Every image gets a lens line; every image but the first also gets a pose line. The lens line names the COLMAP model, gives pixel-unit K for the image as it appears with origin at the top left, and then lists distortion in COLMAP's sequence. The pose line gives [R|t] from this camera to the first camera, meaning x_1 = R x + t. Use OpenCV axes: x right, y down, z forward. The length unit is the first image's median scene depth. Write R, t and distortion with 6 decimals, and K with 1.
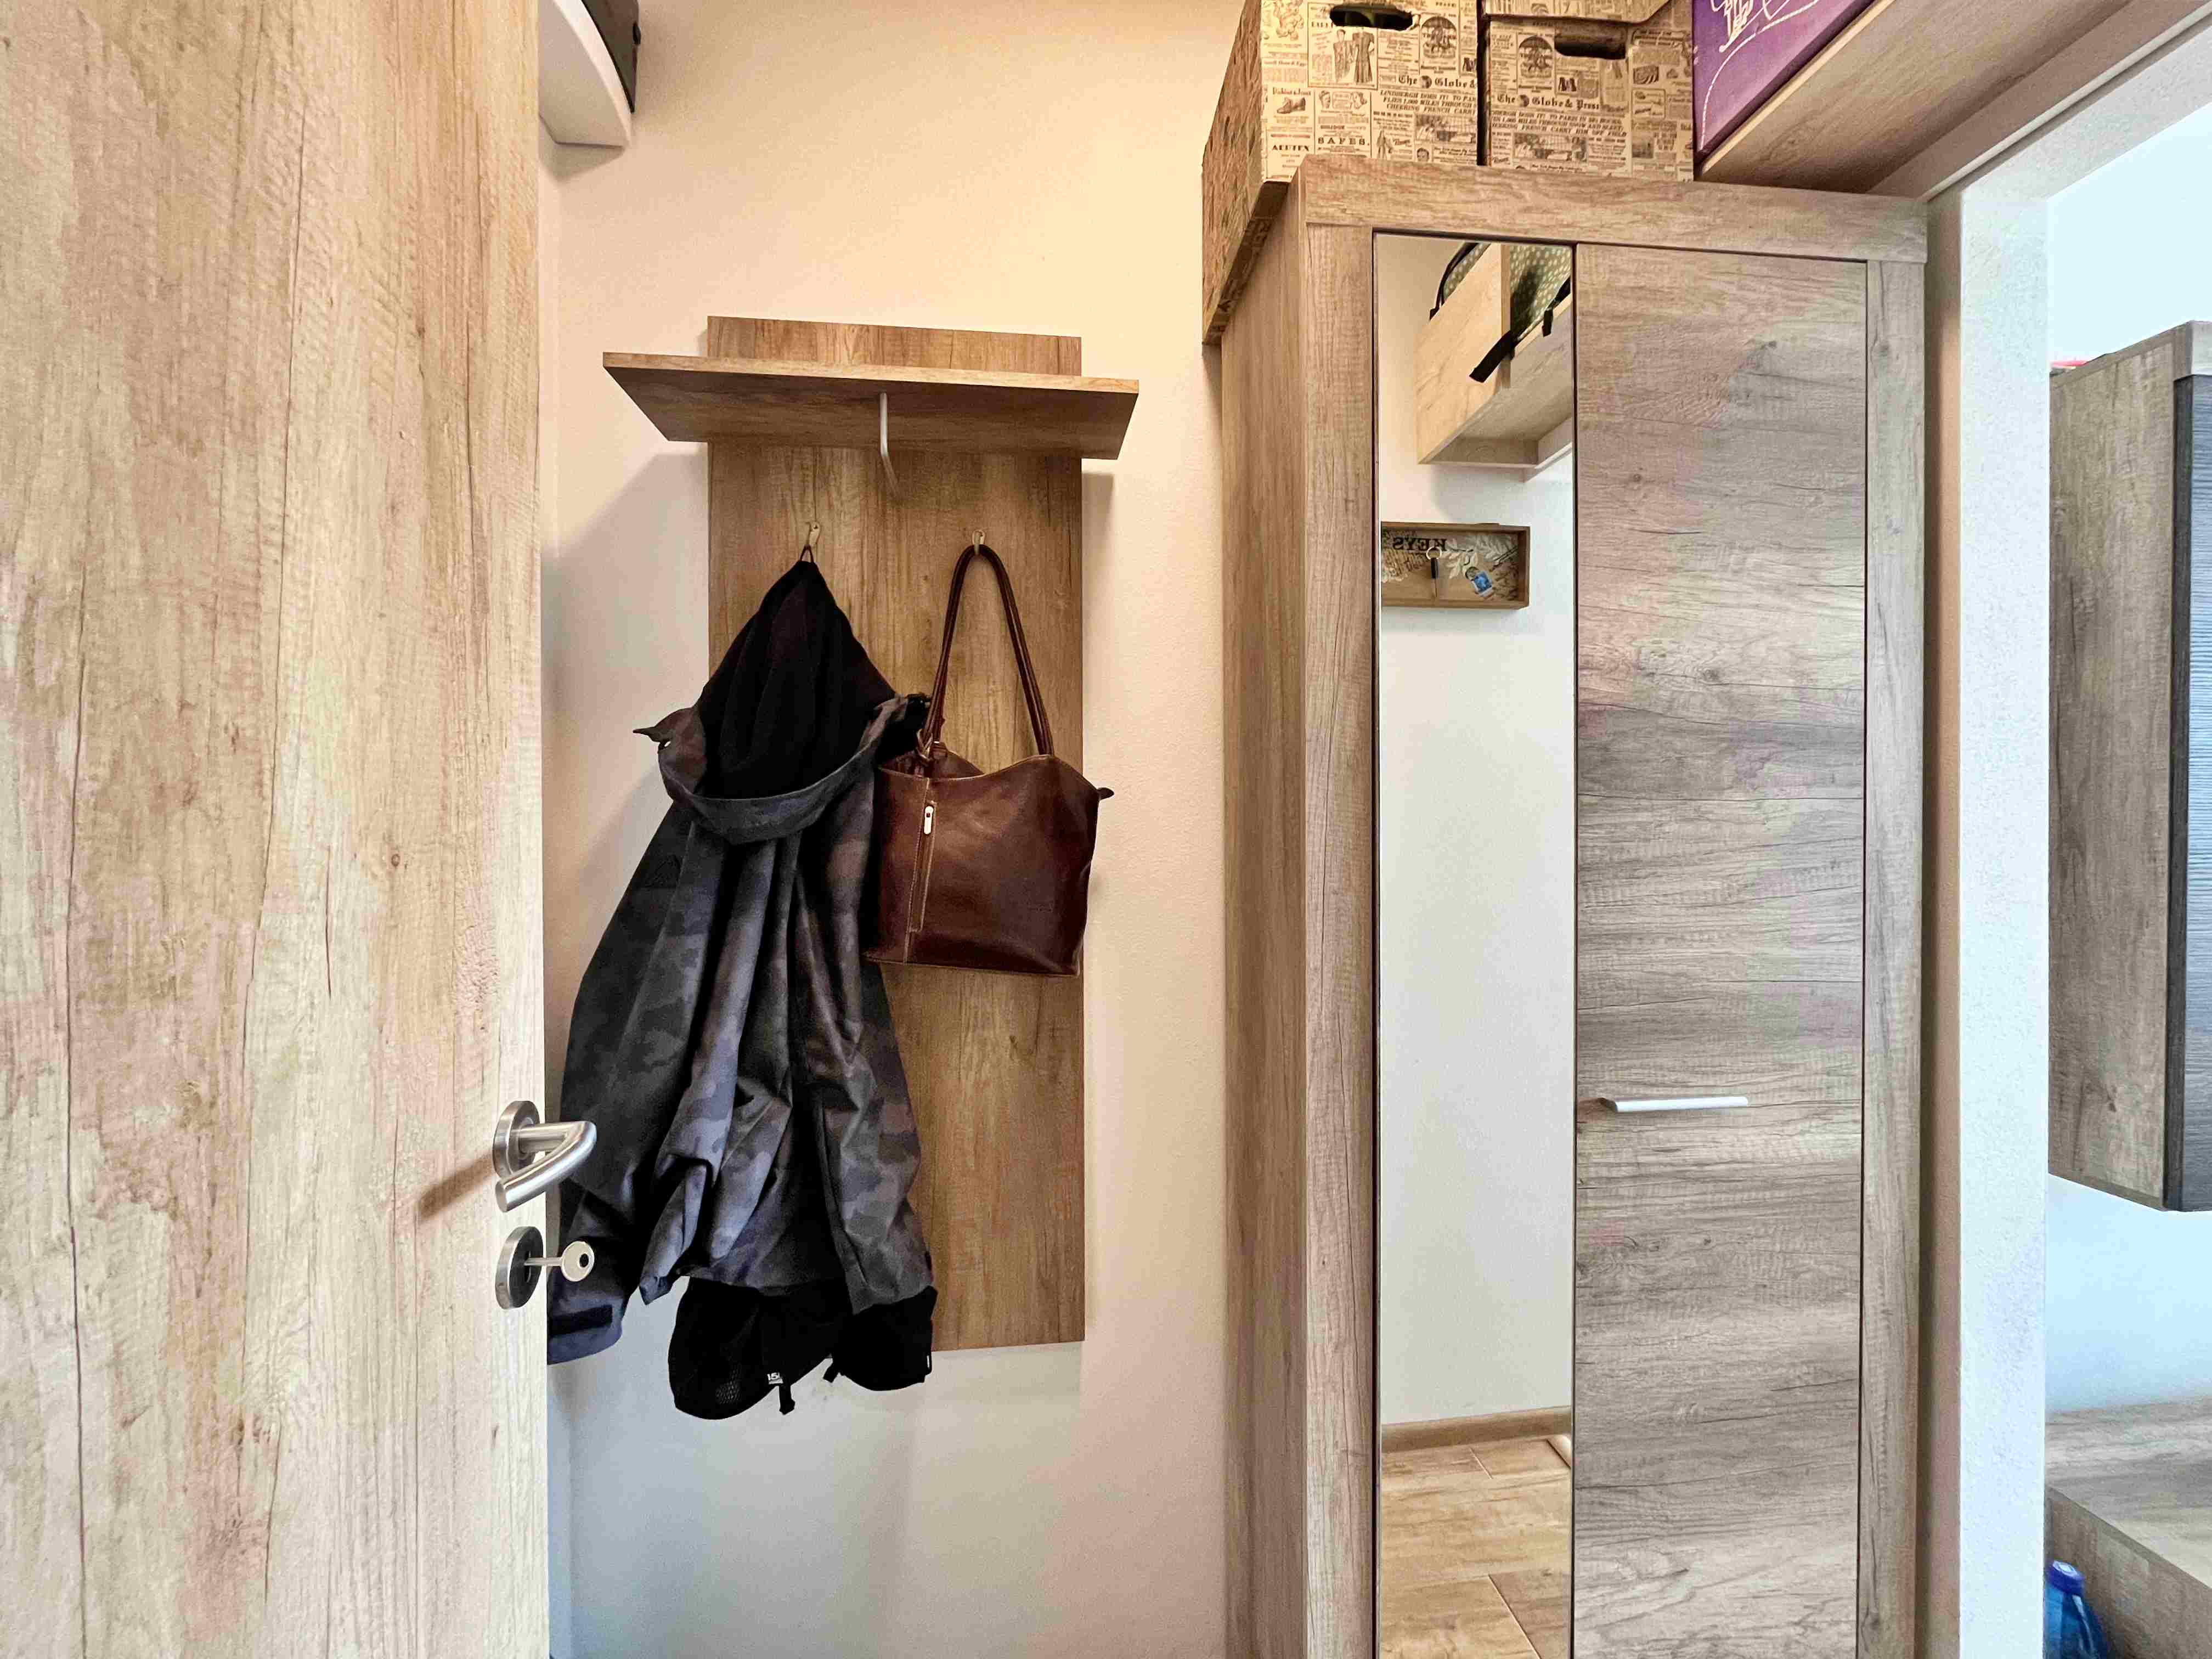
lens RADIAL K [[901.7, 0, 1101.9], [0, 901.7, 828.9], [0, 0, 1]] dist [-0.003539, -0.000137]
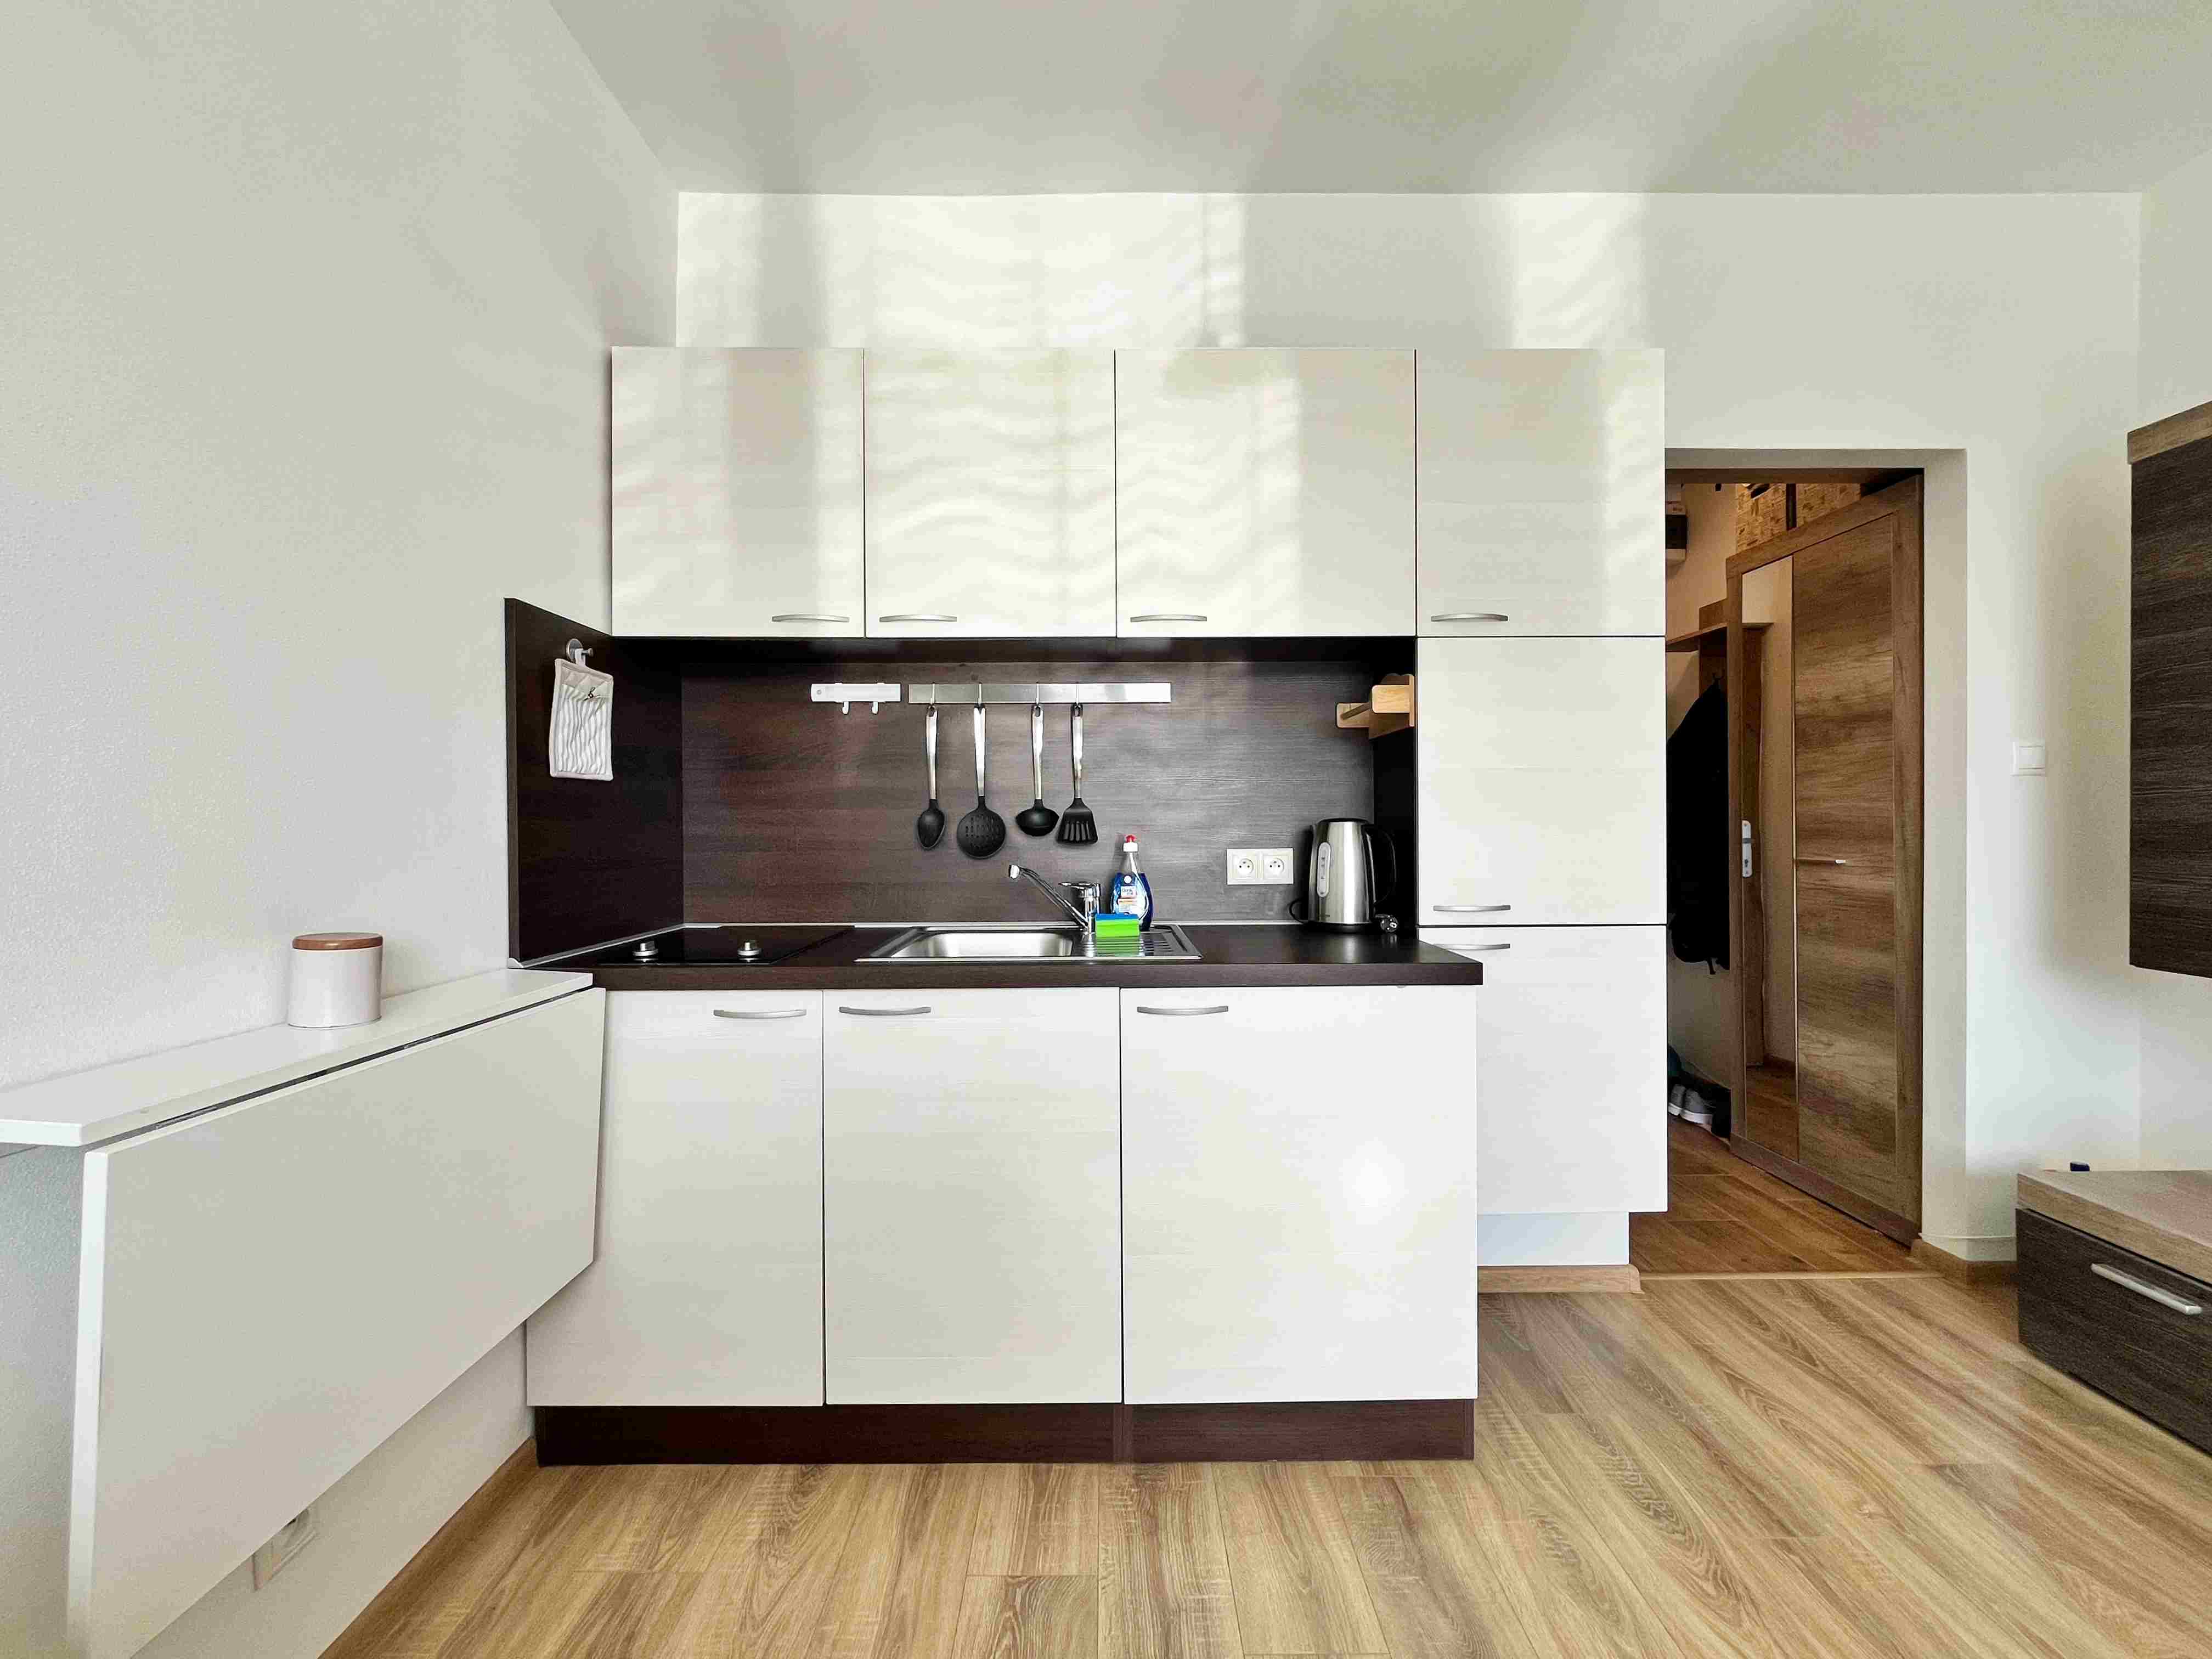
lens RADIAL K [[901.7, 0, 1101.9], [0, 901.7, 828.9], [0, 0, 1]] dist [-0.003539, -0.000137]
pose [[-0.116362, 0.010785, -0.993148, 3.439451], [-0.002362, 0.999935, 0.011135, 0.179854], [0.993204, 0.003641, -0.116329, -0.788052]]
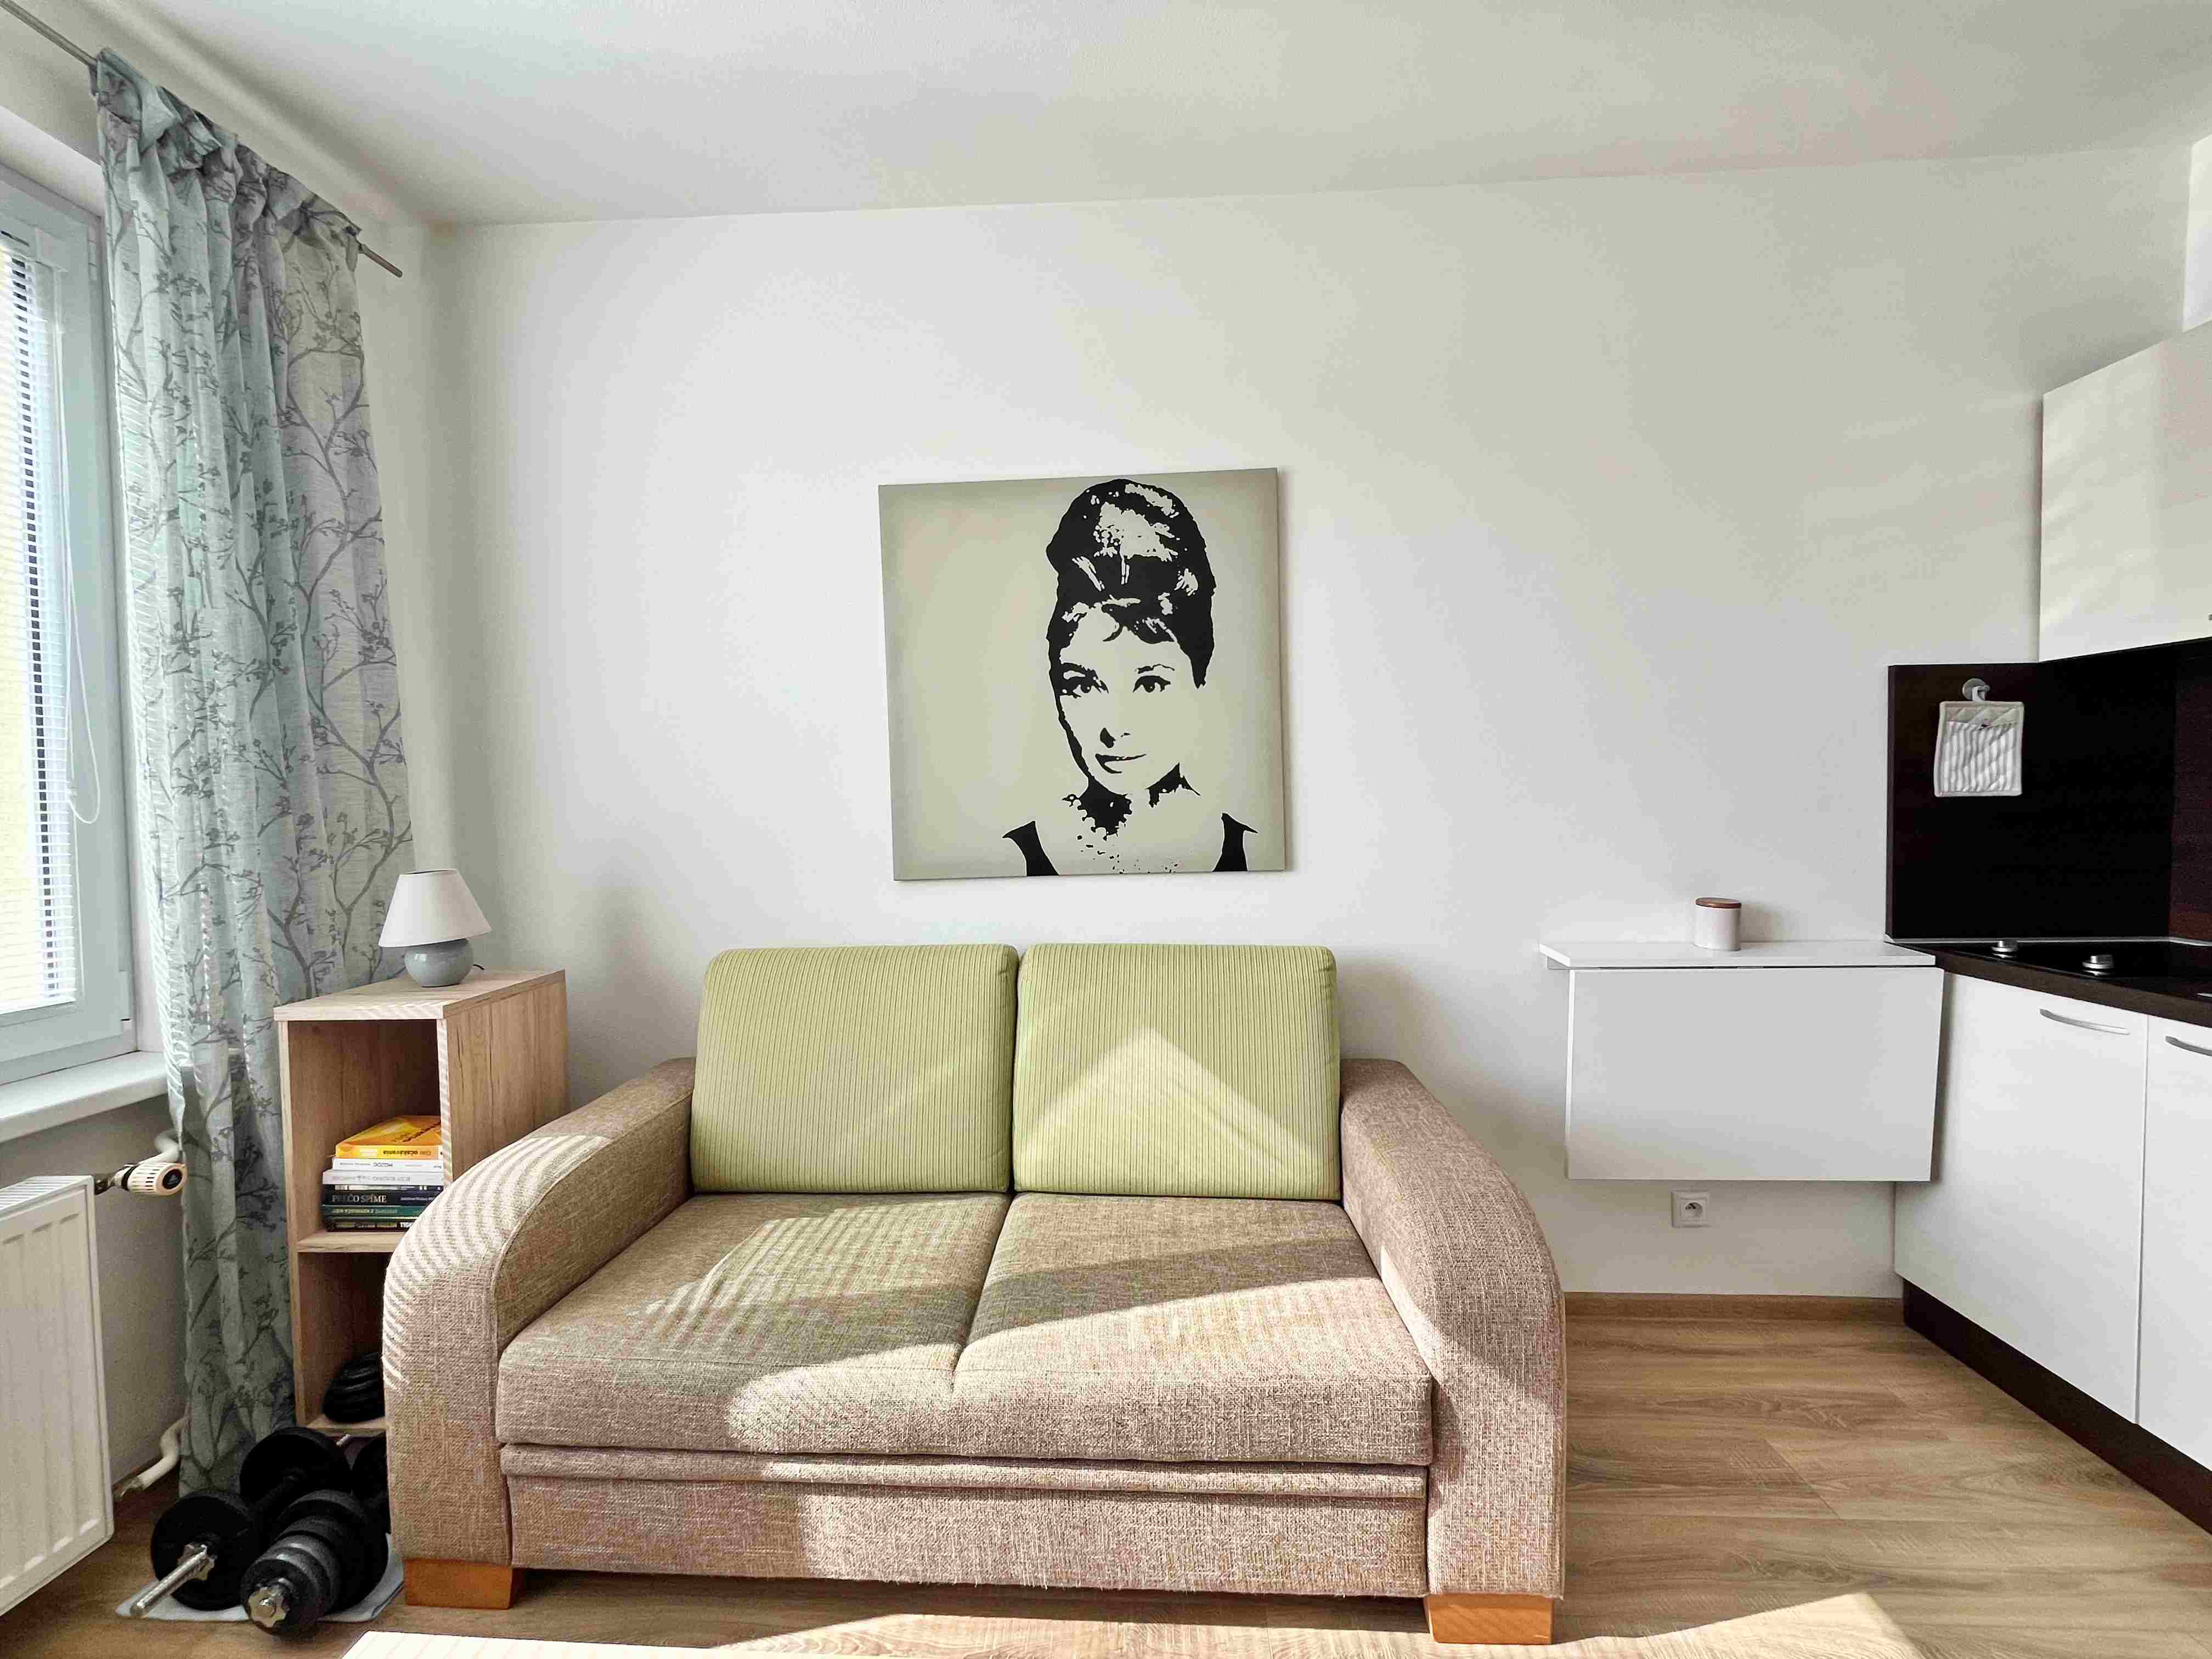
lens RADIAL K [[909.9, 0, 1103.7], [0, 909.9, 829.5], [0, 0, 1]] dist [-0.002187, -0.000466]
pose [[-0.986065, 0.013536, 0.165807, 3.456650], [0.020104, 0.999076, 0.037998, 0.065827], [-0.165139, 0.040801, -0.985426, 0.350036]]
